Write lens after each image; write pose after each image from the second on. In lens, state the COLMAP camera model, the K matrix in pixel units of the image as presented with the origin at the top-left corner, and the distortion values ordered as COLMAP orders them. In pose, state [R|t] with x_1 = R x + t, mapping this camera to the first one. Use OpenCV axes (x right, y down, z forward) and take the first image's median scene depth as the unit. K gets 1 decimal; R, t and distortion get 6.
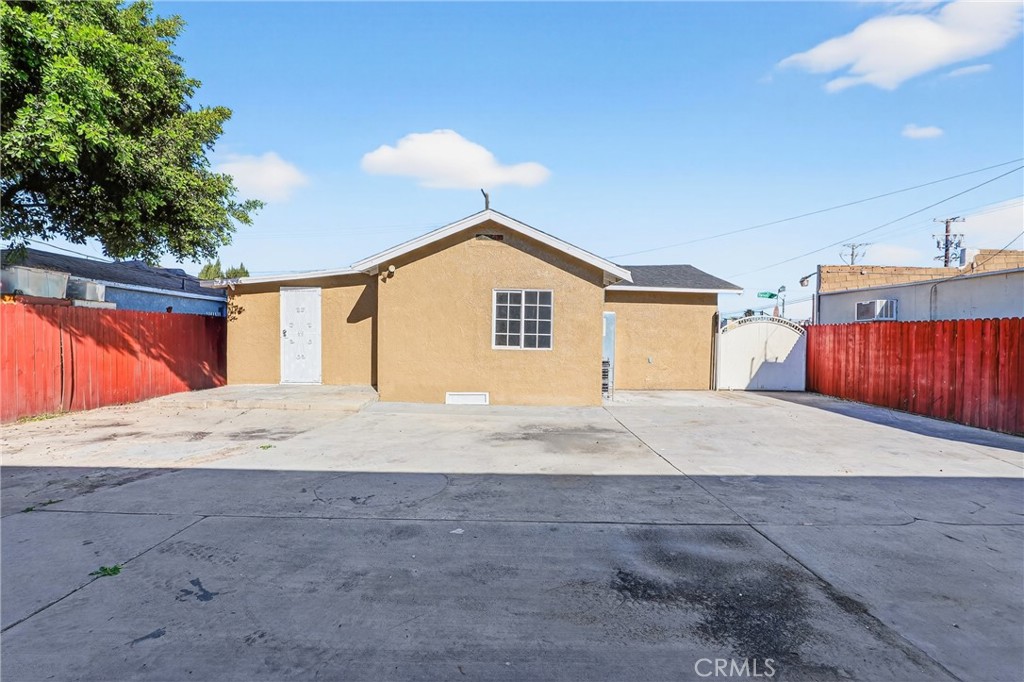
lens RADIAL K [[474.5, 0, 512.5], [0, 474.5, 341.8], [0, 0, 1]] dist [-0.021220, 0.002176]
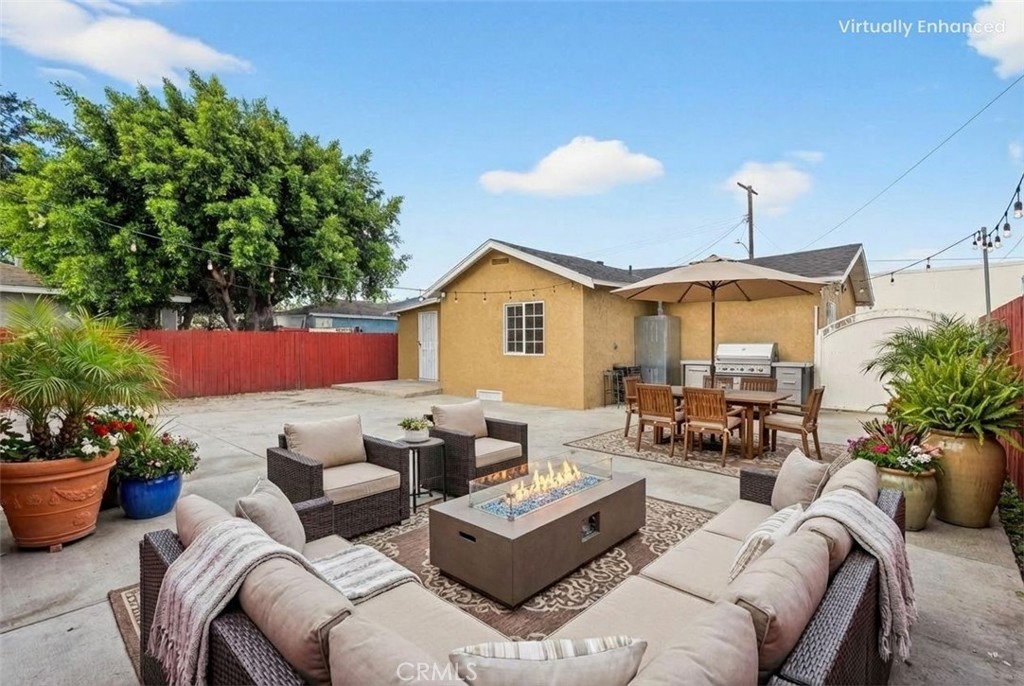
lens RADIAL K [[474.5, 0, 517.0], [0, 474.5, 347.6], [0, 0, 1]] dist [-0.021220, 0.002176]
pose [[0.752068, -0.013408, -0.658950, 0.759378], [0.009789, 0.999910, -0.009173, 0.008396], [0.659013, 0.000449, 0.752131, 0.128342]]
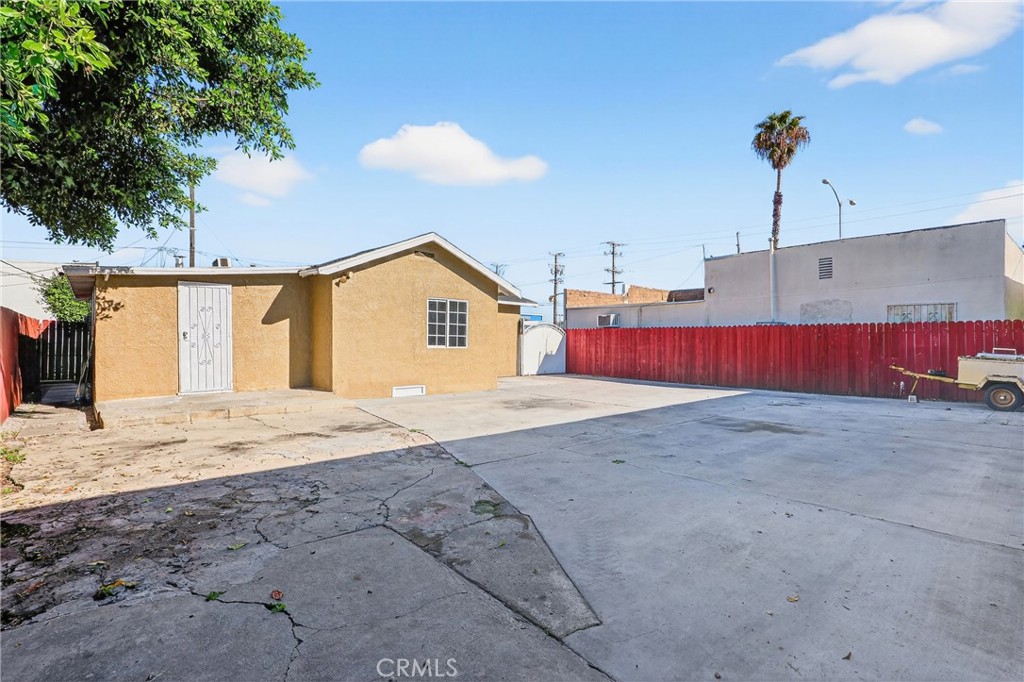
lens RADIAL K [[474.5, 0, 512.3], [0, 474.5, 340.7], [0, 0, 1]] dist [-0.021220, 0.002176]
pose [[0.756622, -0.009693, 0.653780, -0.655831], [0.012389, 0.999923, 0.000488, -0.001583], [-0.653735, 0.007731, 0.756684, -0.042571]]
